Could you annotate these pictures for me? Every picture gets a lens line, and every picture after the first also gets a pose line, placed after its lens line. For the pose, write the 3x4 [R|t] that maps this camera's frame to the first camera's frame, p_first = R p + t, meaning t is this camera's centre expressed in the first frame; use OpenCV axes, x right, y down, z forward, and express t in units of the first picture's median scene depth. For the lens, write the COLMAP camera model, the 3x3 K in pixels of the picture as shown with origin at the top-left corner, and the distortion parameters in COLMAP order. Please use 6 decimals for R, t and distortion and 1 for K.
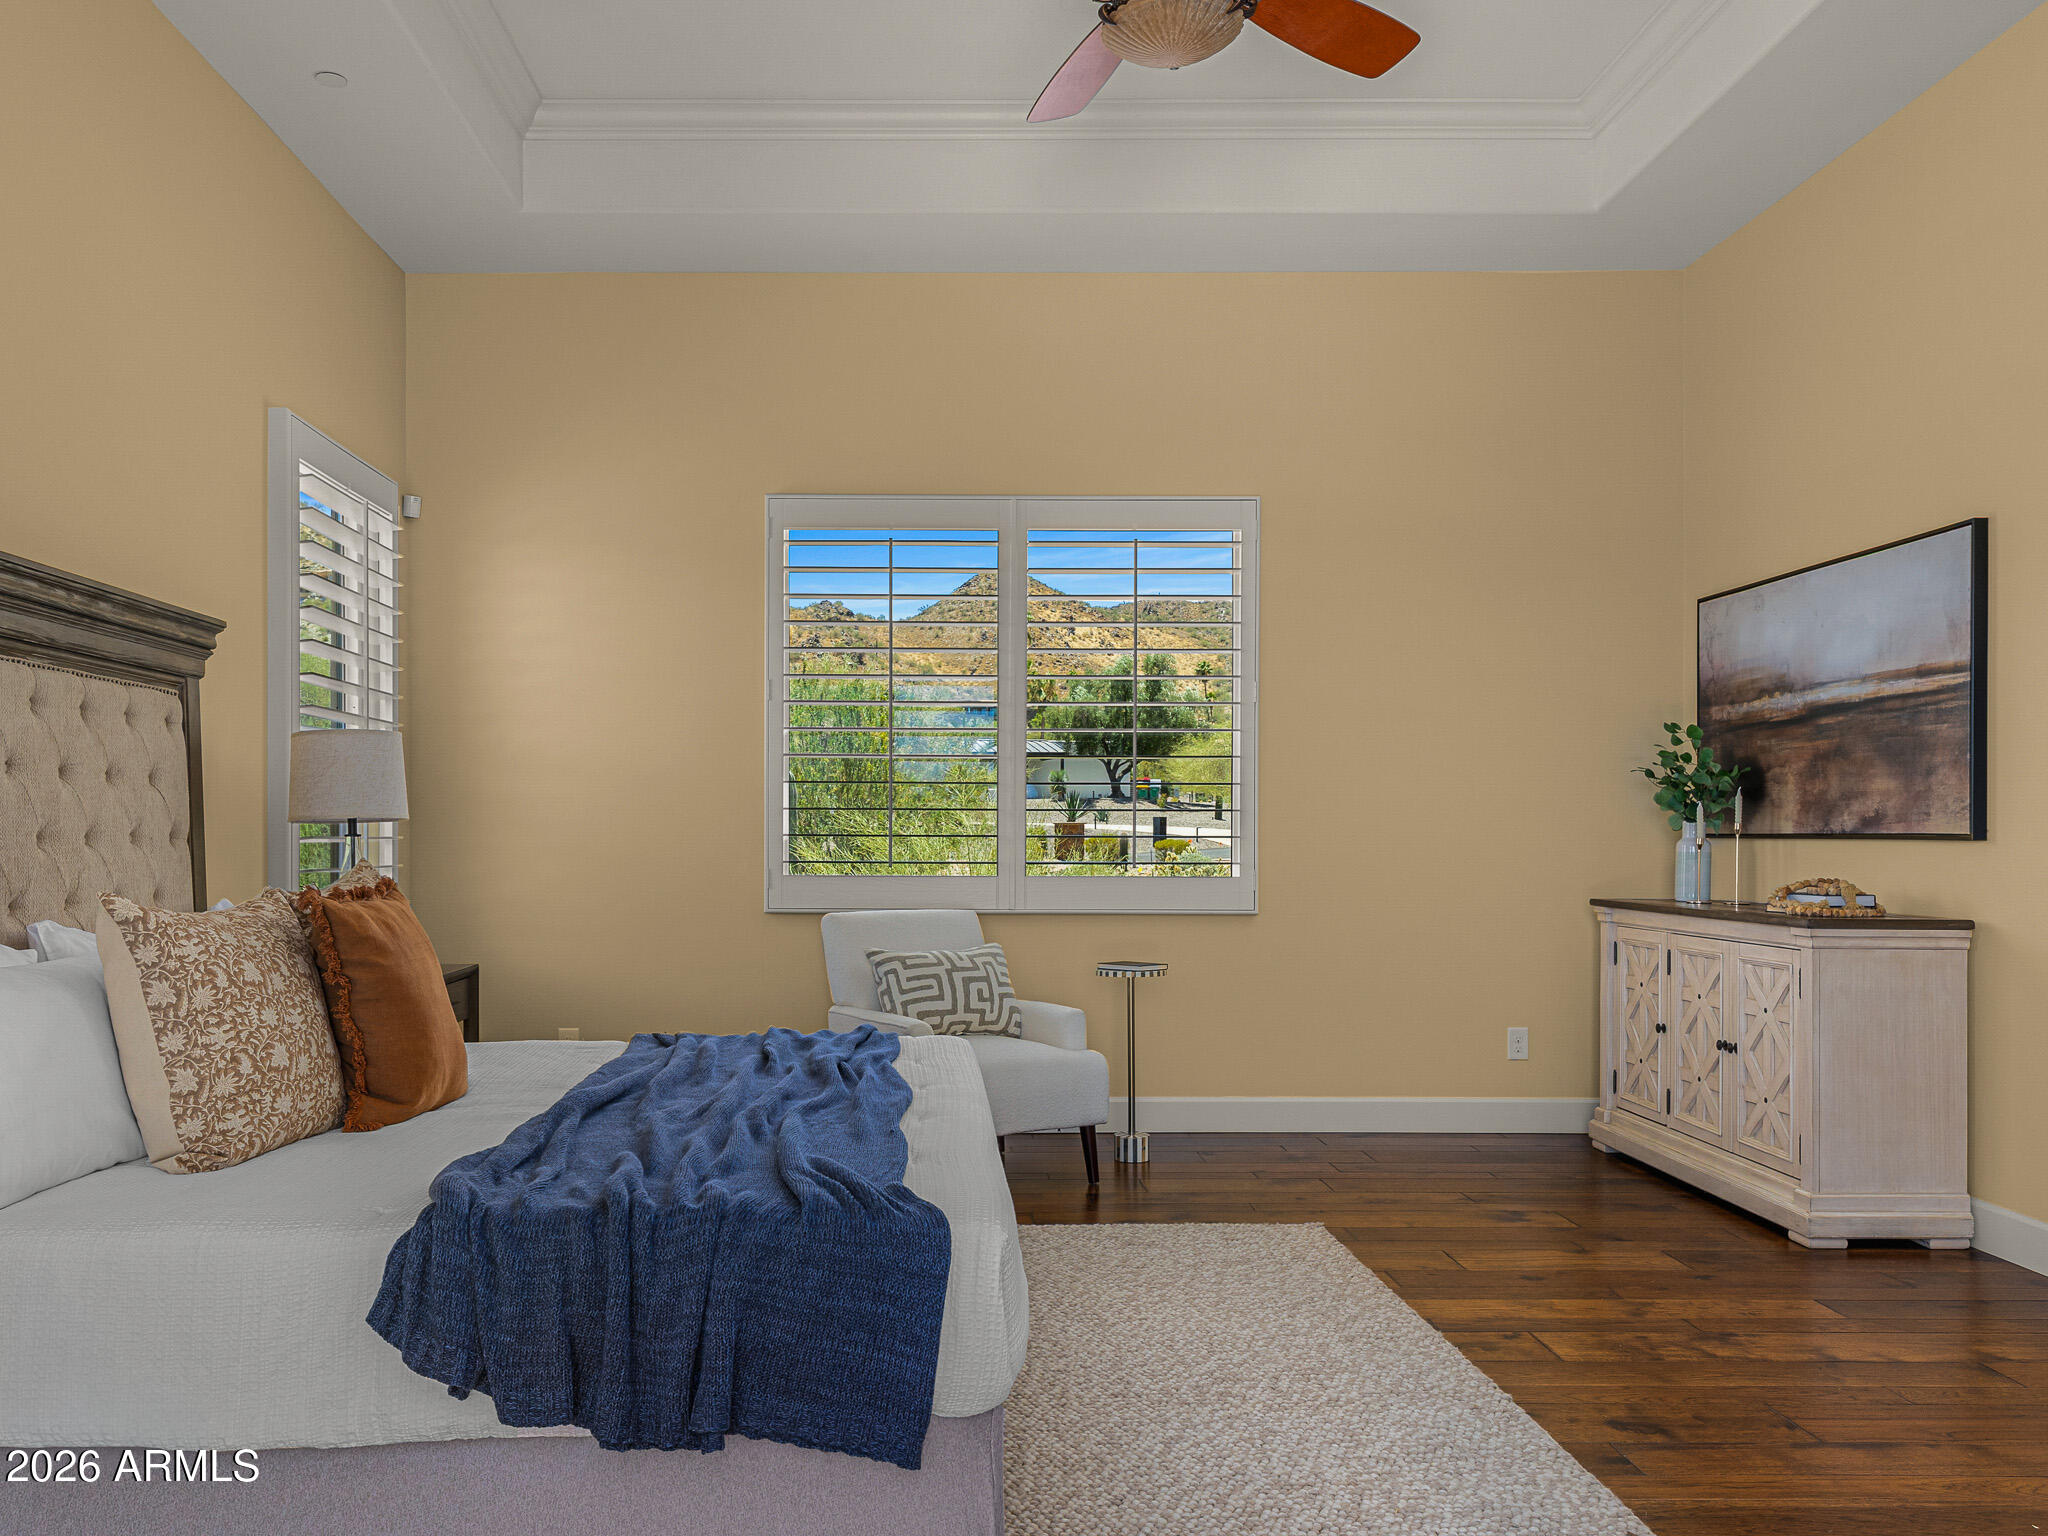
lens RADIAL K [[2043.2, 0, 1024.2], [0, 2043.2, 768.7], [0, 0, 1]] dist [-0.162595, 0.000000]
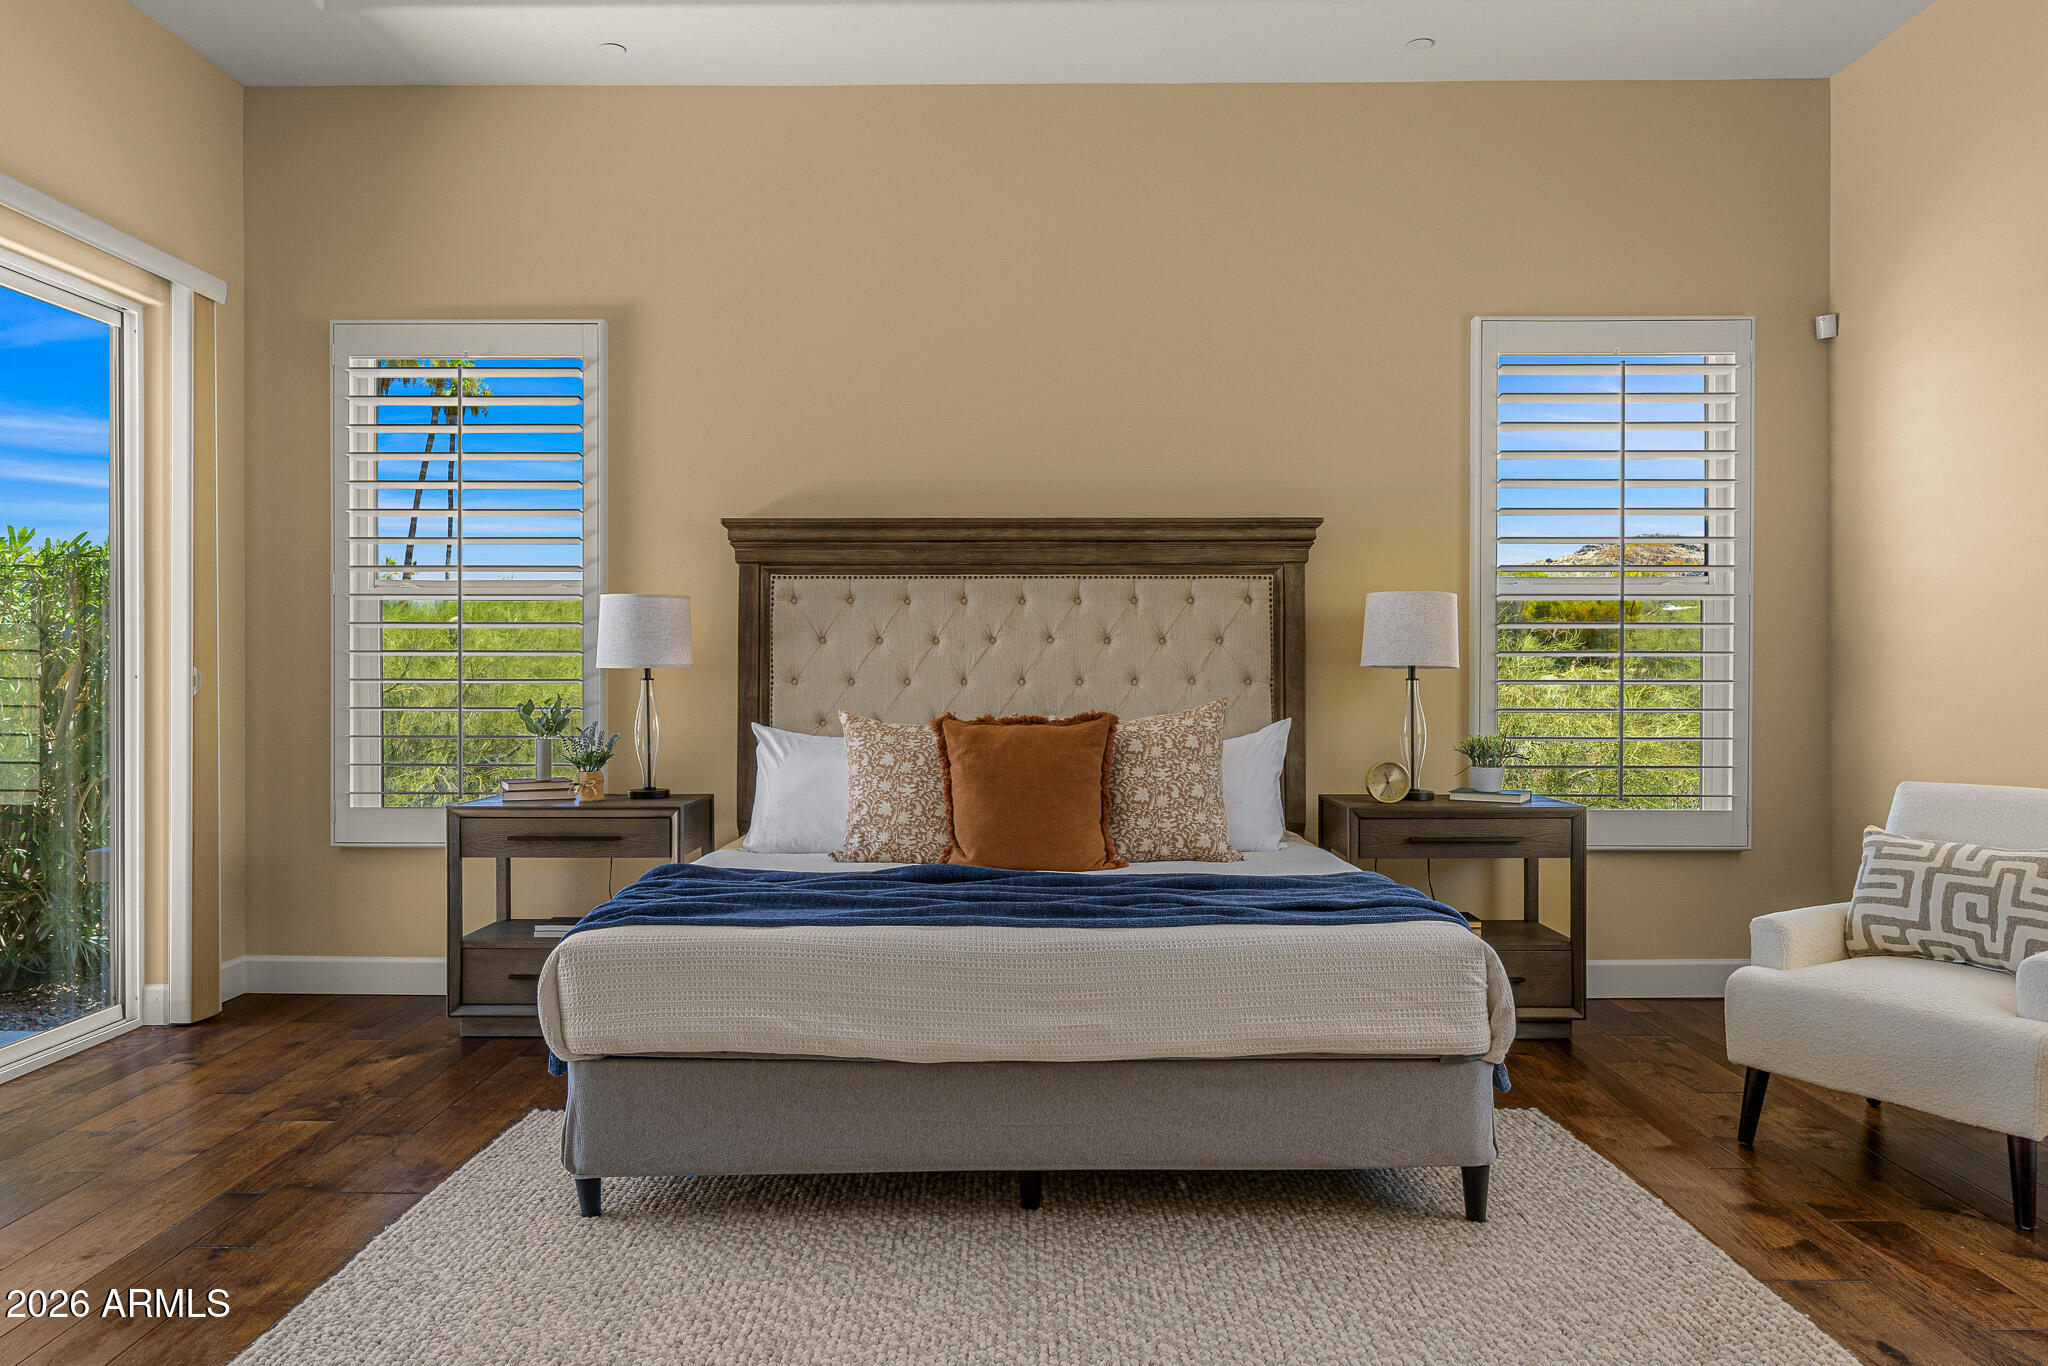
lens RADIAL K [[1403.7, 0, 1026.5], [0, 1403.7, 684.9], [0, 0, 1]] dist [0.005180, 0.003416]
pose [[0.012015, 0.001660, -0.999926, 0.461251], [0.006785, 0.999975, 0.001742, 0.029988], [0.999905, -0.006805, 0.012004, 0.671776]]
